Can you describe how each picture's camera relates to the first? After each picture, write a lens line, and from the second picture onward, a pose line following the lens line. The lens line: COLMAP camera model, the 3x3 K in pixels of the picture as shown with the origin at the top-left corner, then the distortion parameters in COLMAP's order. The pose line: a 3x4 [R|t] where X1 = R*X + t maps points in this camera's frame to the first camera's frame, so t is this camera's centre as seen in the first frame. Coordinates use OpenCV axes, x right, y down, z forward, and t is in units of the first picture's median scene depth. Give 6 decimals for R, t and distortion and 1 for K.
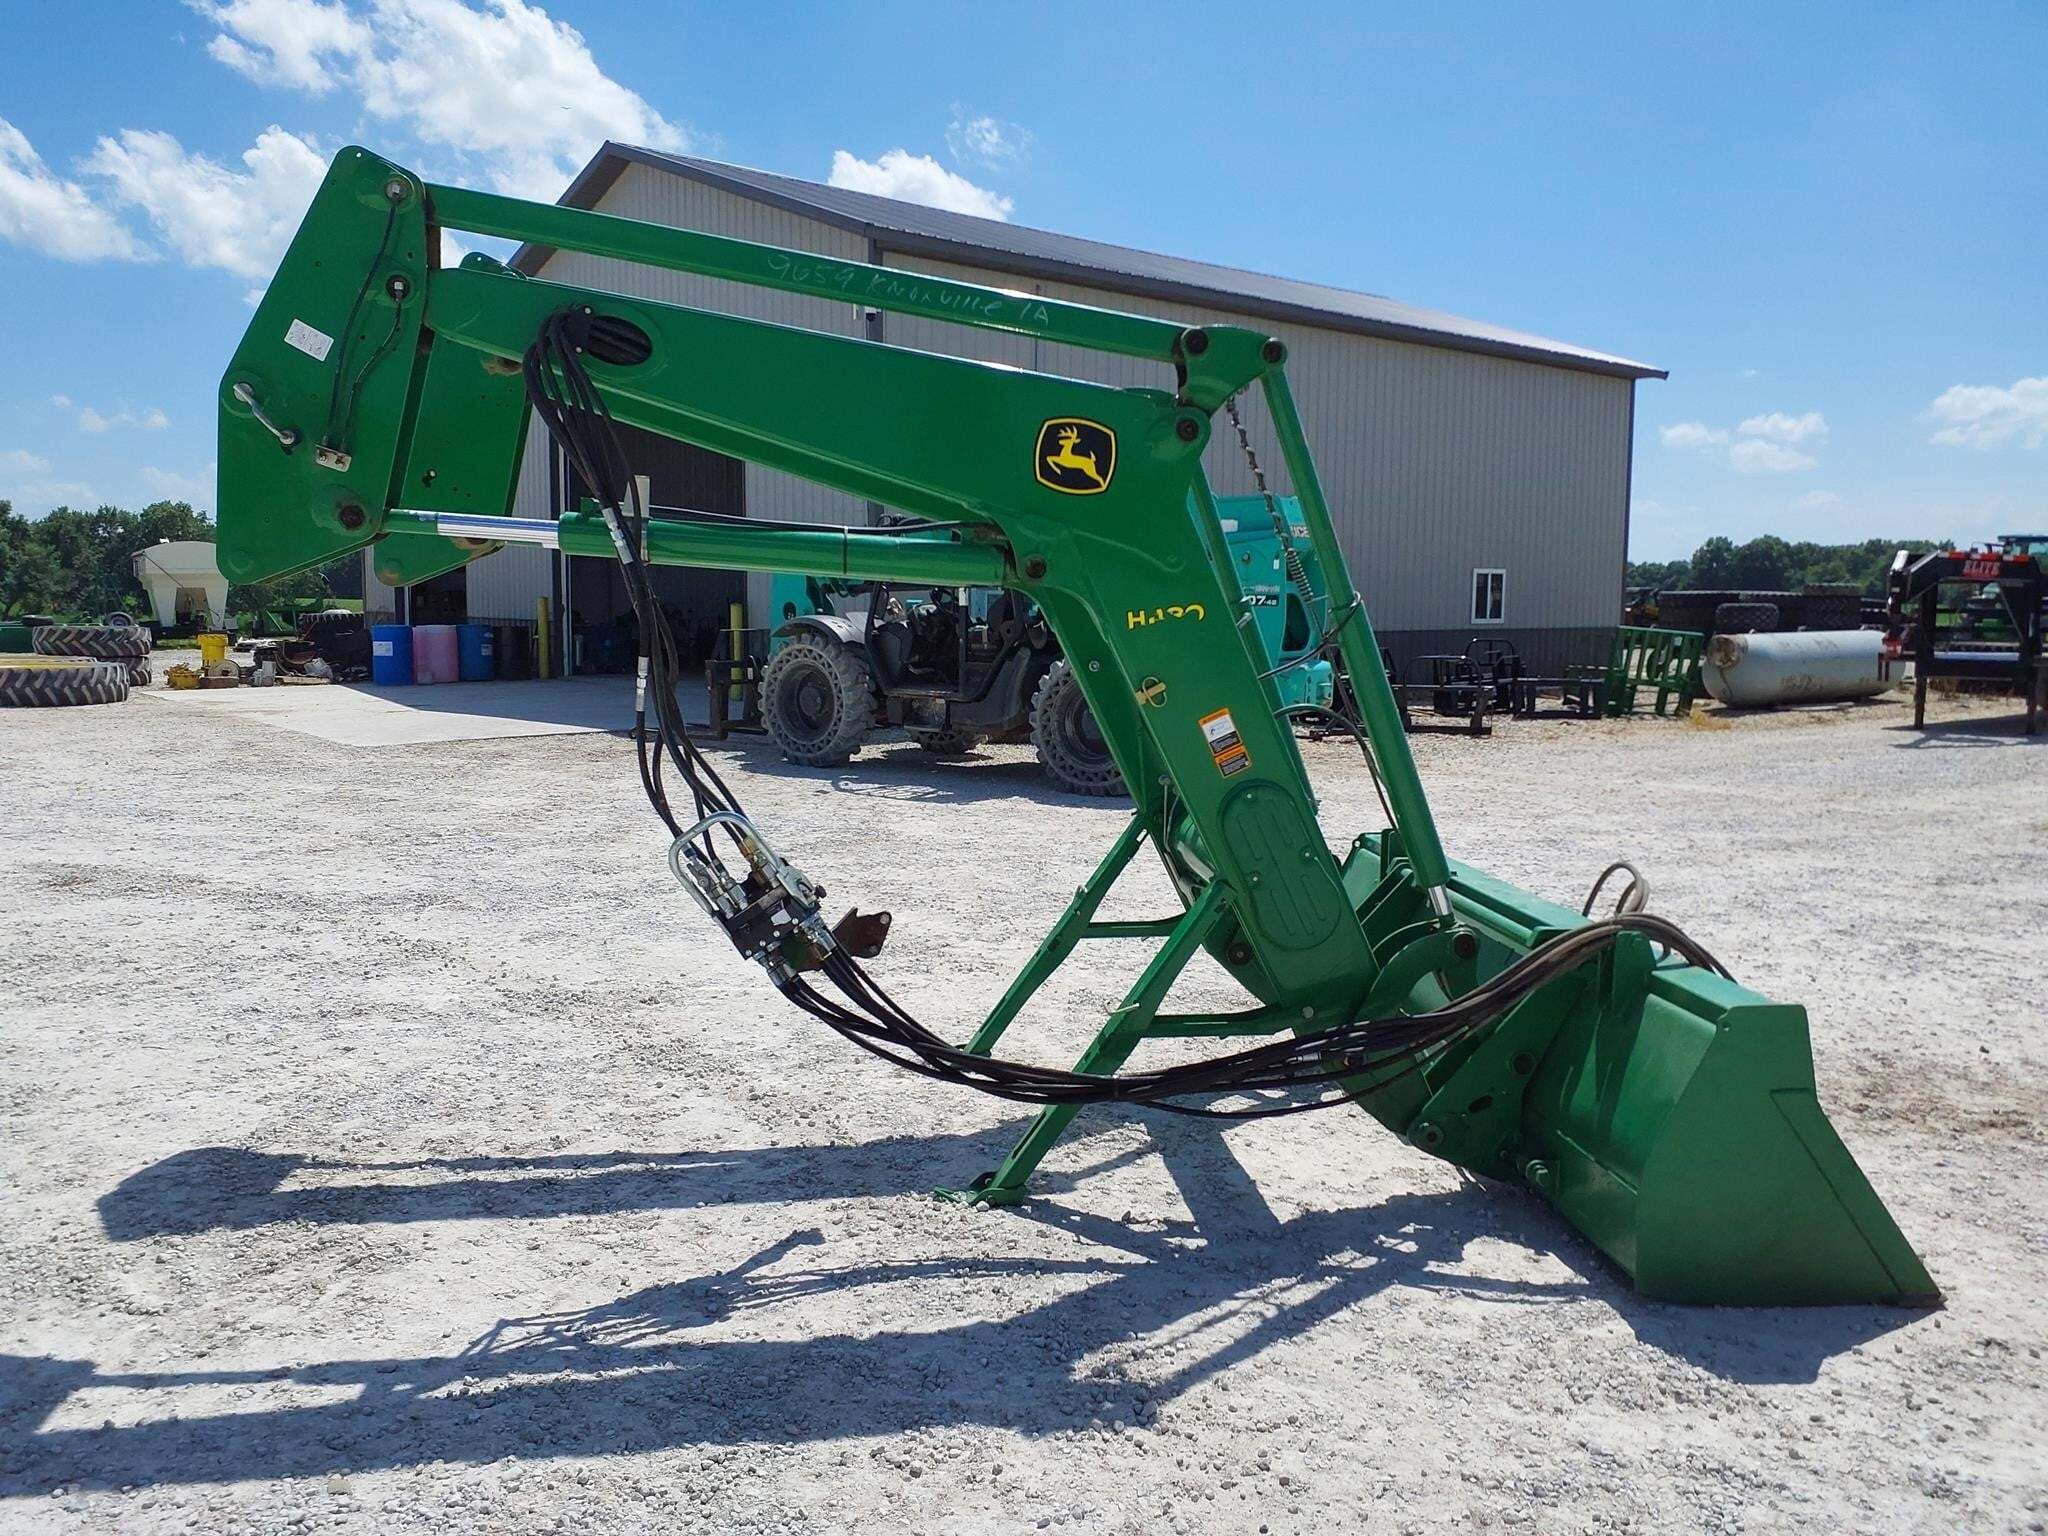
lens RADIAL K [[1647.4, 0, 1060.9], [0, 1647.4, 789.4], [0, 0, 1]] dist [0.050896, -0.066703]
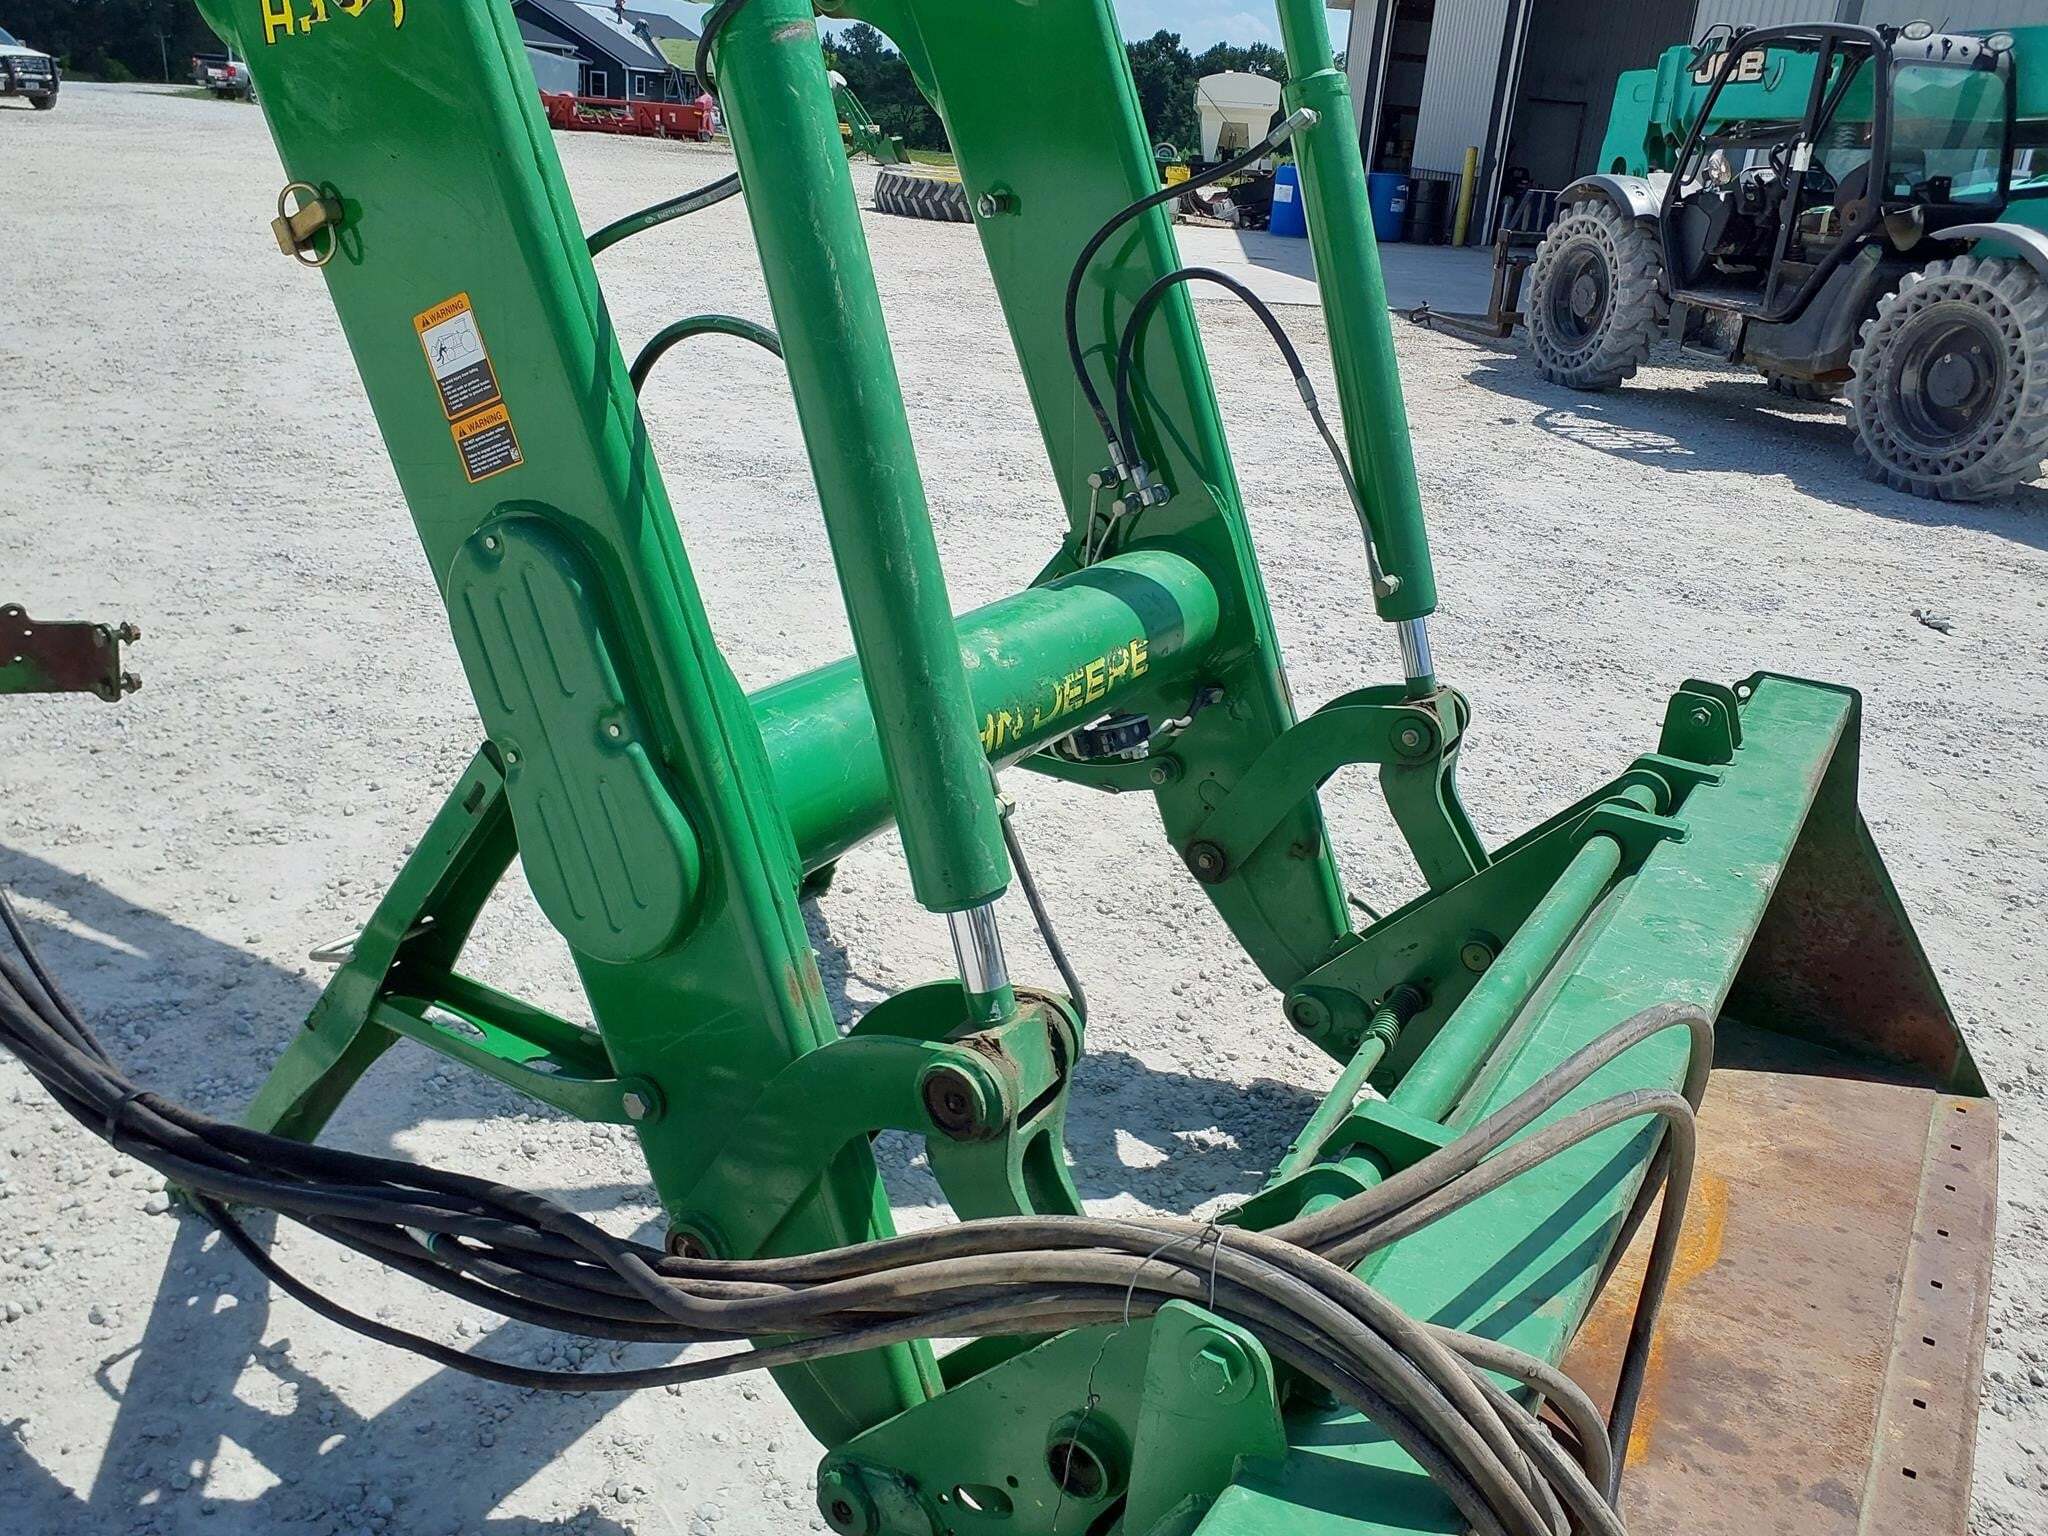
lens RADIAL K [[1647.4, 0, 1023.0], [0, 1647.4, 785.3], [0, 0, 1]] dist [0.050896, -0.066703]
pose [[0.780253, 0.283970, -0.557285, 0.135478], [-0.142781, 0.948335, 0.283326, -0.021220], [0.608949, -0.141496, 0.780487, 0.239519]]
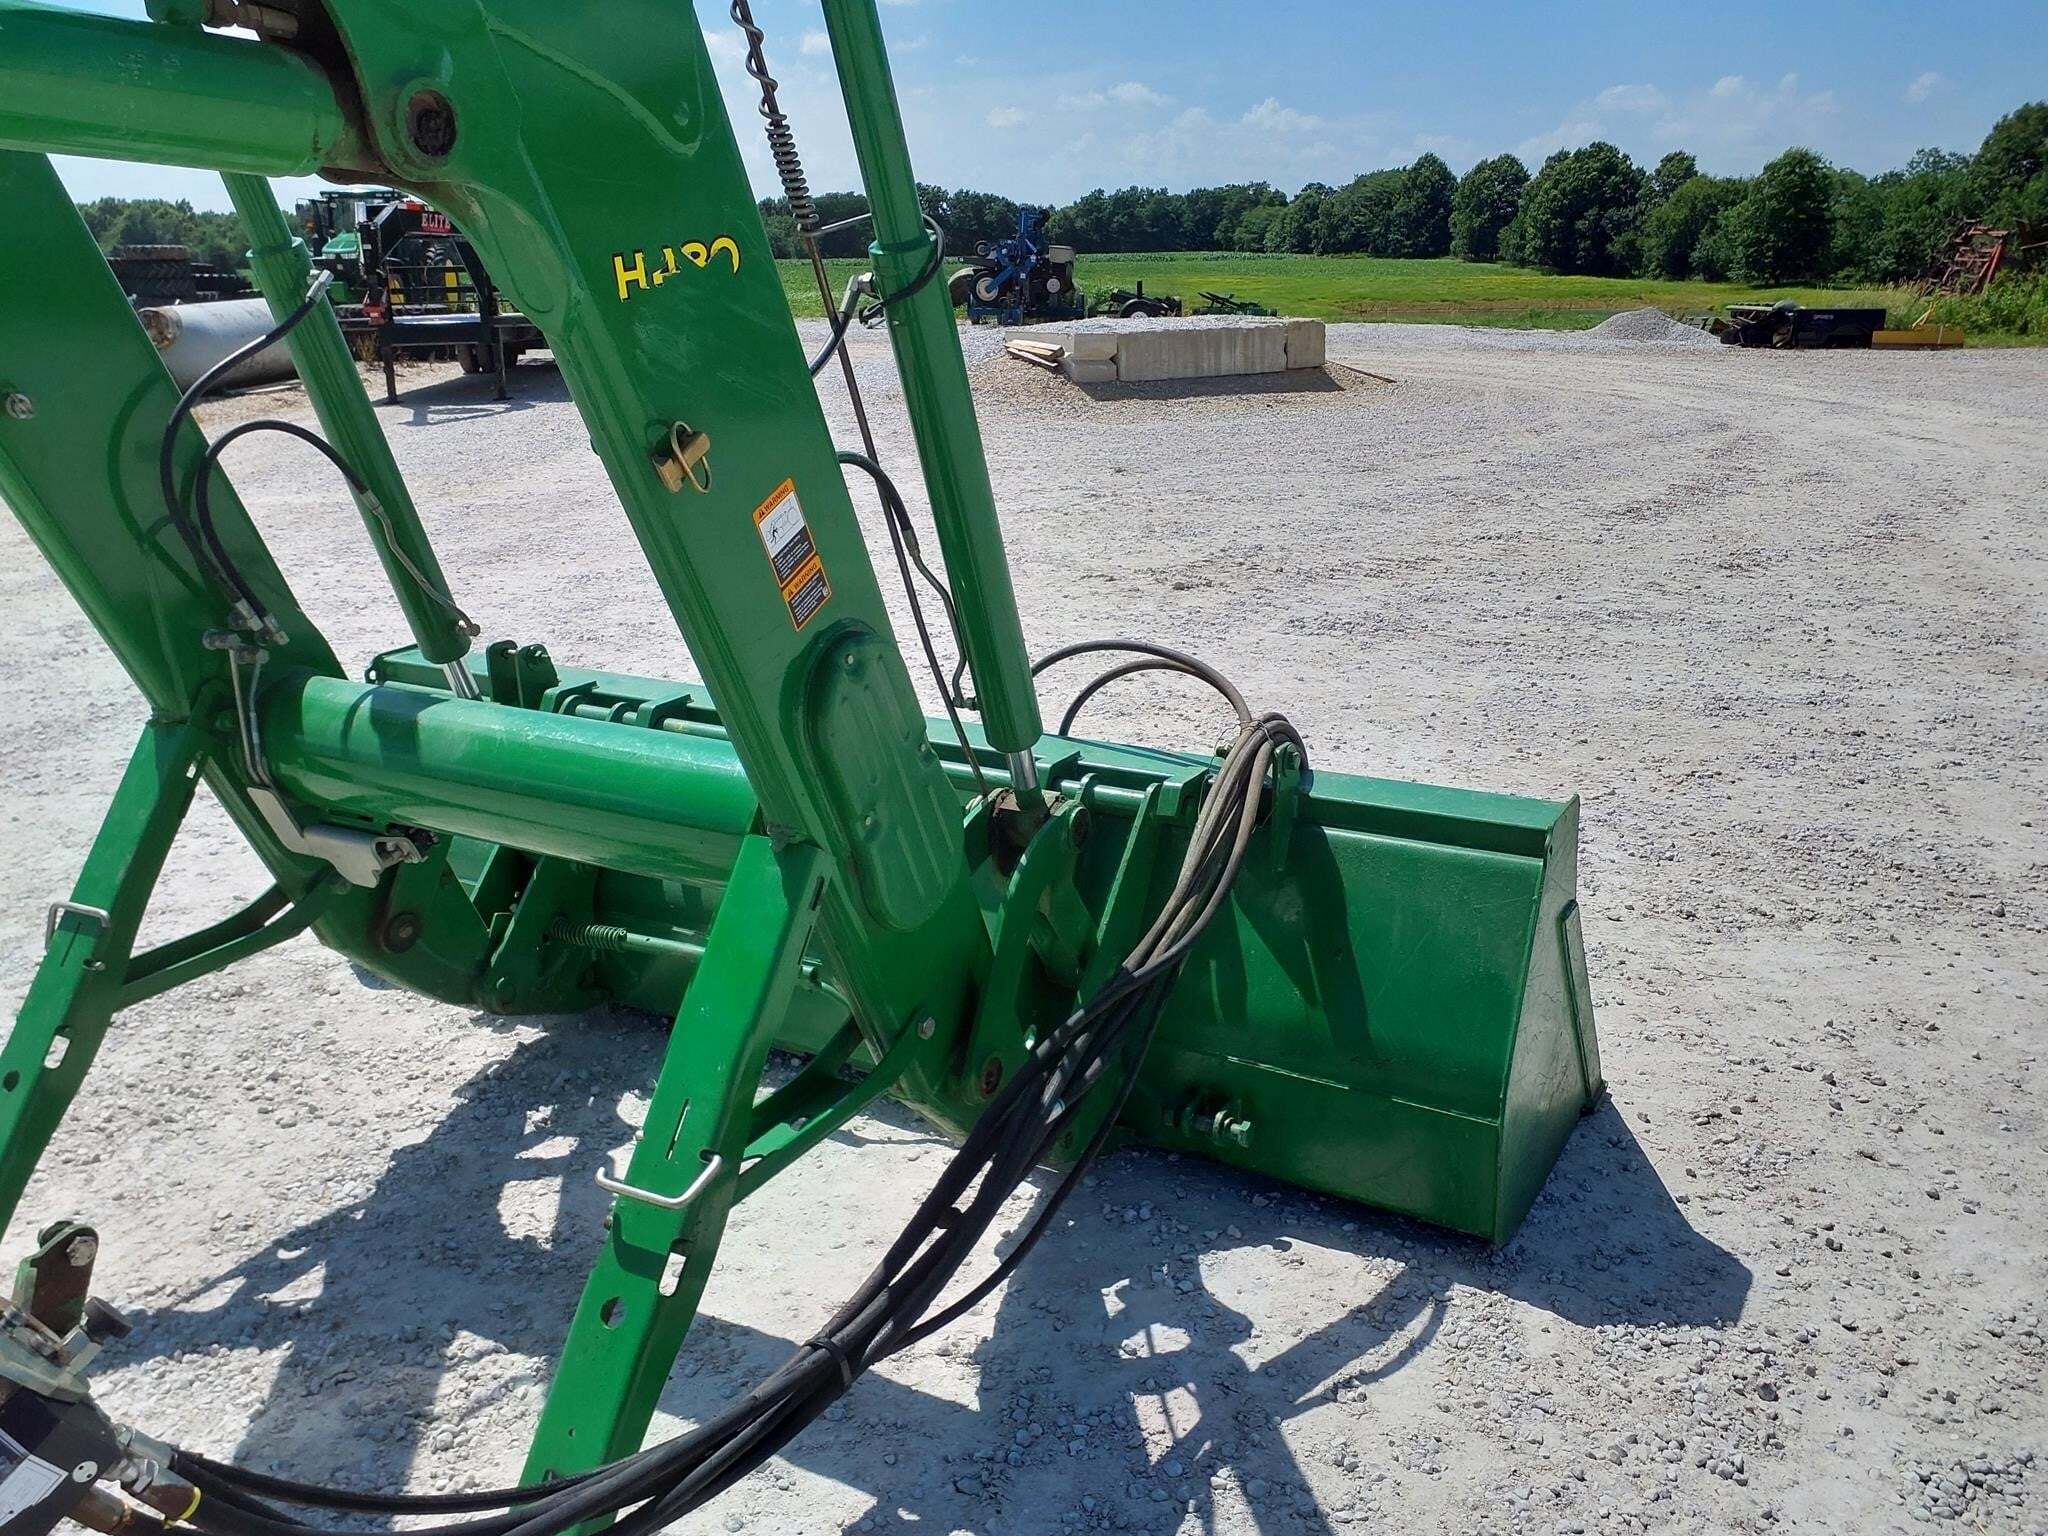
lens RADIAL K [[1647.4, 0, 1045.0], [0, 1647.4, 815.2], [0, 0, 1]] dist [0.050896, -0.066703]
pose [[0.586452, -0.273304, 0.762482, -0.069815], [0.112216, 0.959691, 0.257683, -0.021666], [-0.802173, -0.065556, 0.593481, 0.207878]]
